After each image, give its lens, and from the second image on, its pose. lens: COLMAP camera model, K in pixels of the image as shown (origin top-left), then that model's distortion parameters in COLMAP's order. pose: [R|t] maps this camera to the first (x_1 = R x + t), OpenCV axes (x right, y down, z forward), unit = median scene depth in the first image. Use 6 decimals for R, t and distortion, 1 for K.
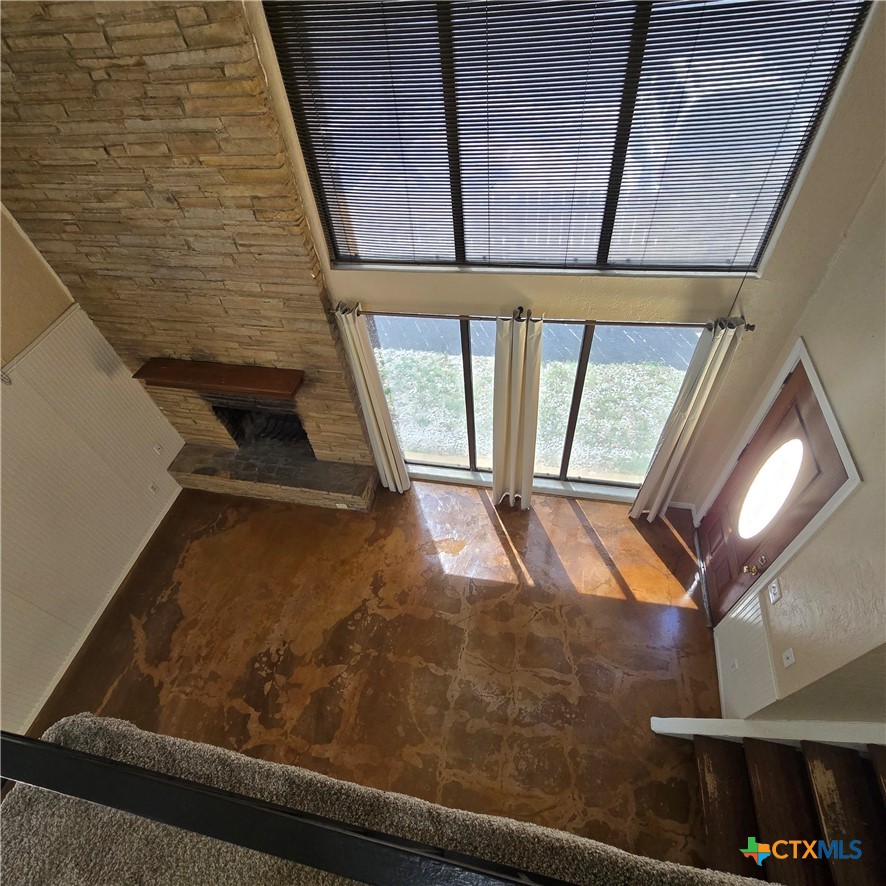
lens RADIAL K [[487.6, 0, 431.4], [0, 487.6, 452.0], [0, 0, 1]] dist [0.001472, 0.002177]
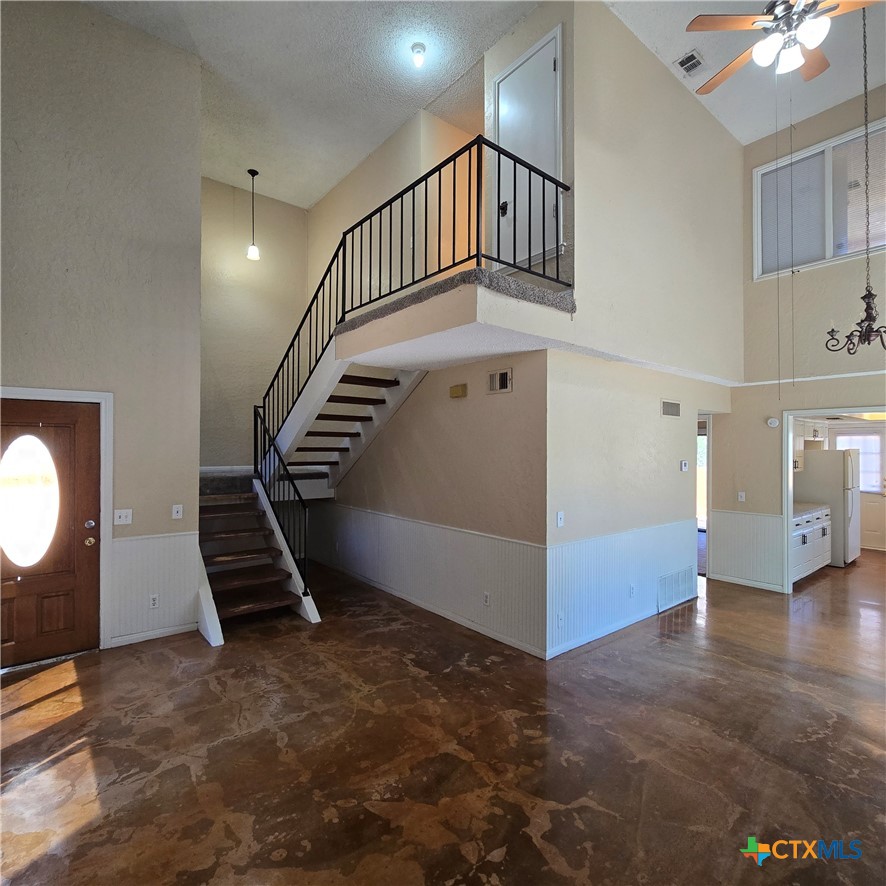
lens RADIAL K [[487.6, 0, 437.6], [0, 487.6, 447.5], [0, 0, 1]] dist [0.001472, 0.002177]
pose [[-0.773760, 0.106941, 0.624388, -0.637452], [0.532831, 0.642957, 0.550179, -0.094679], [-0.342618, 0.758400, -0.554475, 0.967519]]
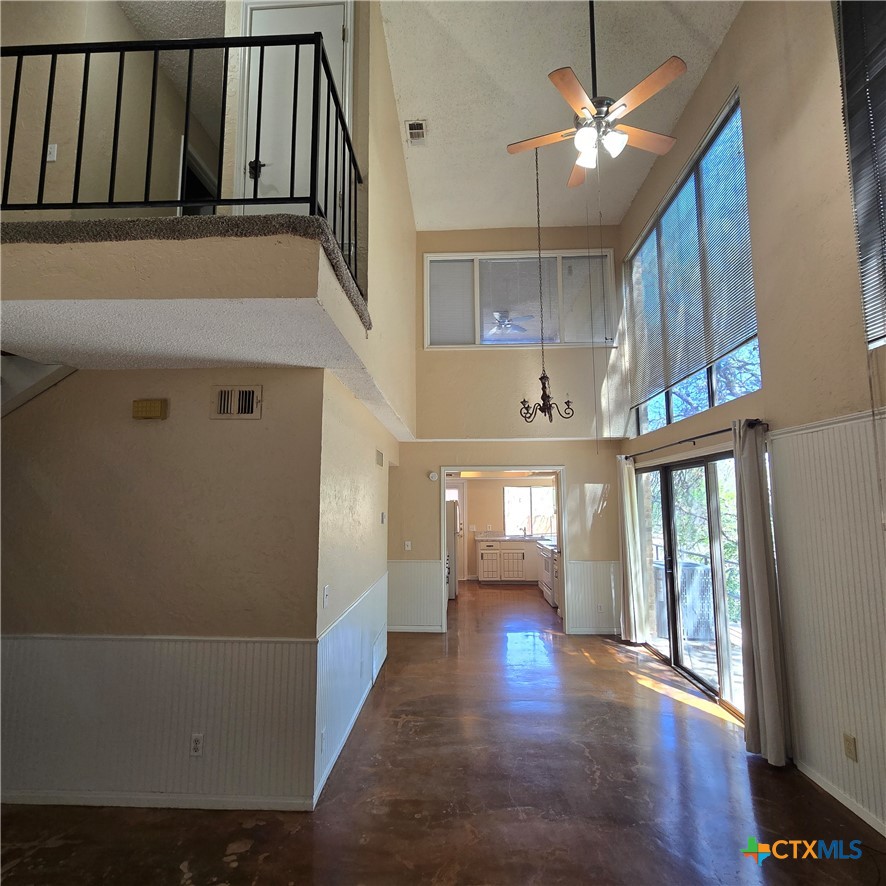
lens RADIAL K [[487.6, 0, 442.3], [0, 487.6, 448.2], [0, 0, 1]] dist [0.001472, 0.002177]
pose [[-0.980479, 0.089615, -0.175013, -0.258783], [-0.058134, 0.718176, 0.693429, -0.003653], [0.187832, 0.690067, -0.698947, 0.835758]]
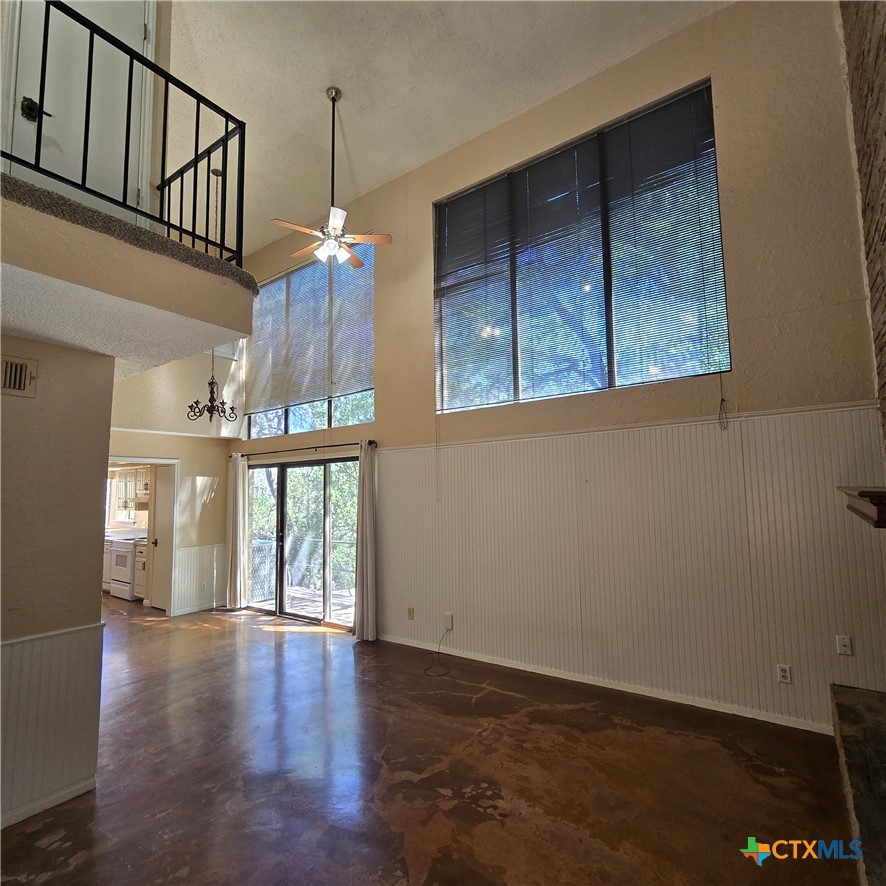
lens RADIAL K [[487.6, 0, 440.7], [0, 487.6, 448.5], [0, 0, 1]] dist [0.001472, 0.002177]
pose [[-0.398718, 0.031305, -0.916539, 0.256612], [-0.663979, 0.679523, 0.312058, -0.037339], [0.632578, 0.732986, -0.250152, 0.808211]]
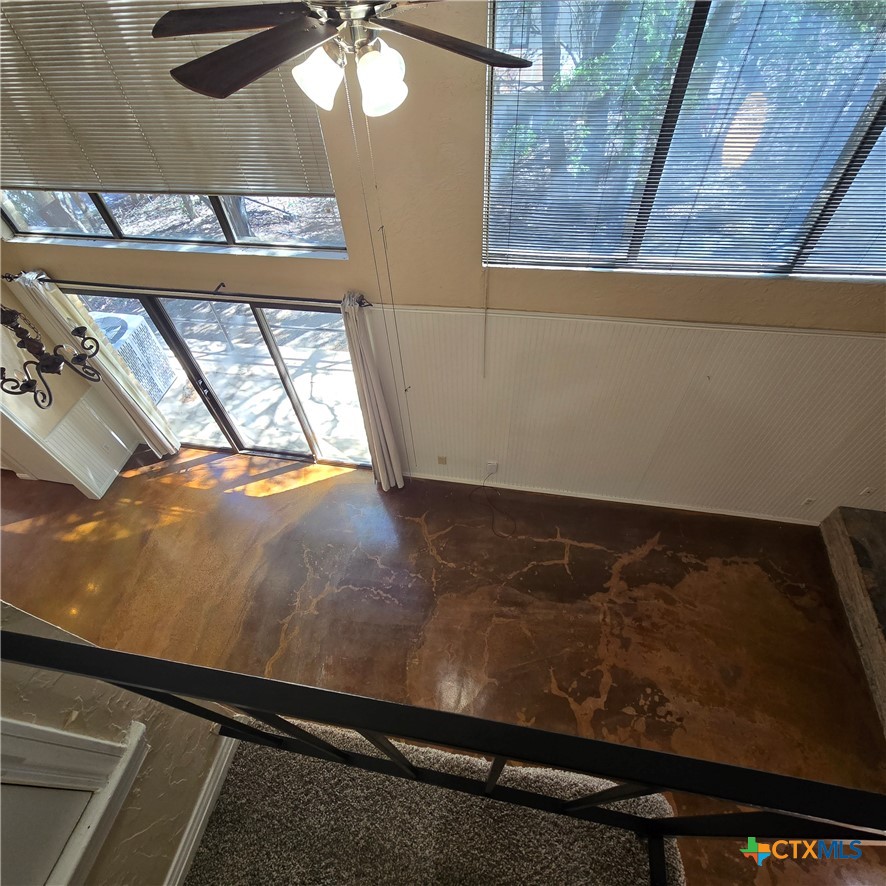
lens RADIAL K [[487.6, 0, 439.6], [0, 487.6, 447.8], [0, 0, 1]] dist [0.001472, 0.002177]
pose [[0.031335, 0.846951, -0.530747, -0.274379], [-0.732703, 0.380635, 0.564149, 0.036592], [0.679827, 0.371202, 0.632490, -0.008766]]
